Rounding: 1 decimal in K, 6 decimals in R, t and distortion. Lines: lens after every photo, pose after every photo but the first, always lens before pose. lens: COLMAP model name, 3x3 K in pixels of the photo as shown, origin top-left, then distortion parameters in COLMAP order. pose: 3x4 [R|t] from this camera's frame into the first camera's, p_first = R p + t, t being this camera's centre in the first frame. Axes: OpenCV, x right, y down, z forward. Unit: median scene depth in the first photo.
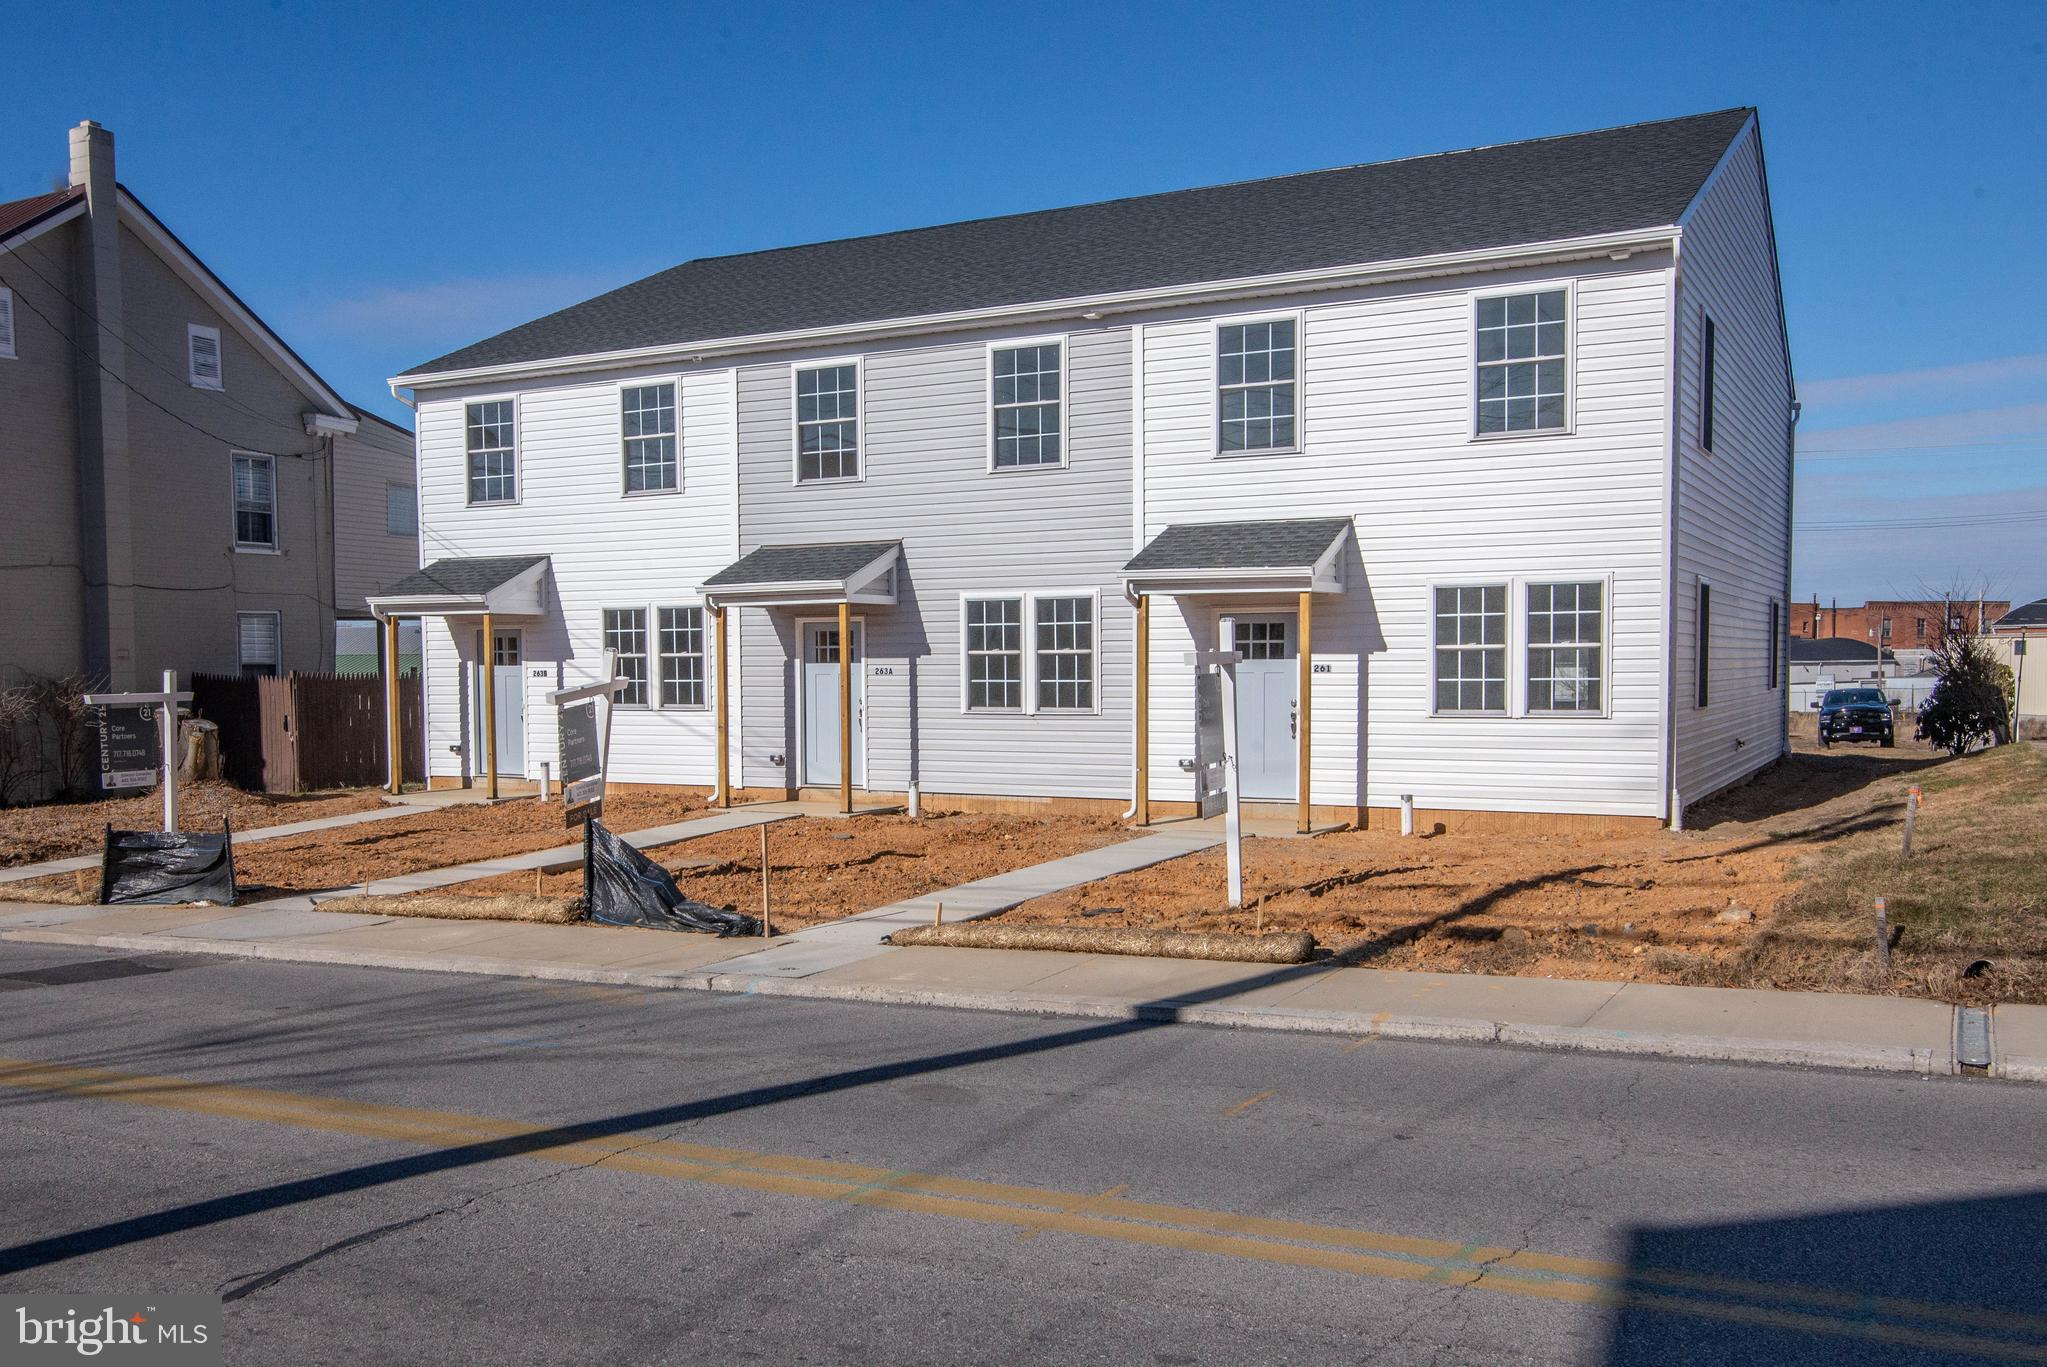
lens RADIAL K [[1729.0, 0, 945.7], [0, 1729.0, 753.2], [0, 0, 1]] dist [0.013542, -0.003353]
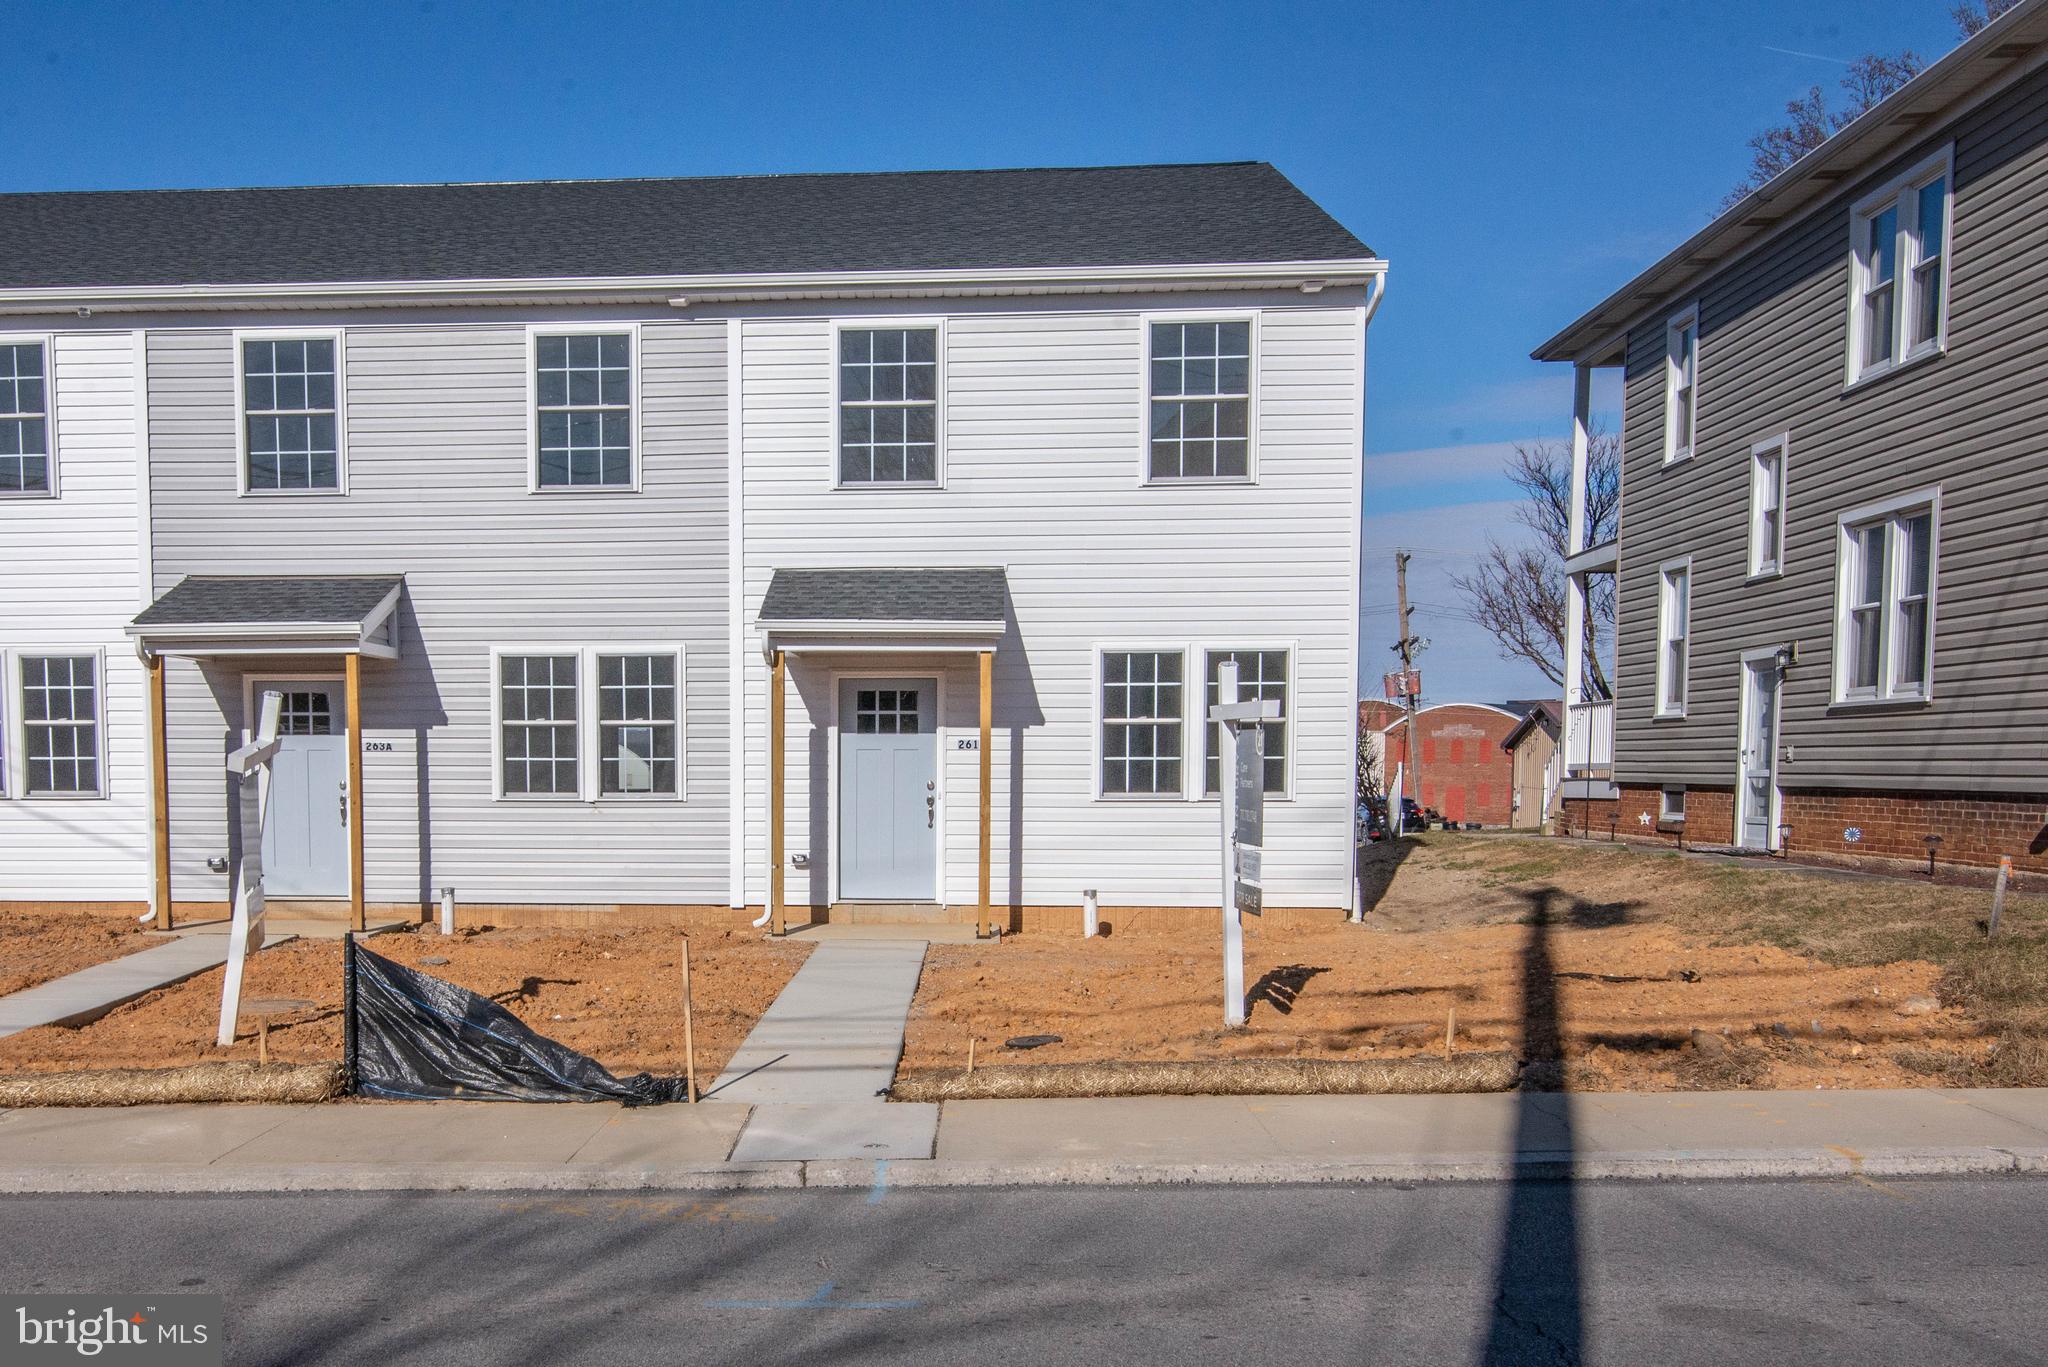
lens RADIAL K [[1966.1, 0, 627.2], [0, 1966.1, 910.5], [0, 0, 1]] dist [0.023188, -0.024511]
pose [[0.917002, -0.029040, 0.397824, -0.297418], [0.015274, 0.999171, 0.037729, -0.005907], [-0.398590, -0.028522, 0.916686, 0.159557]]
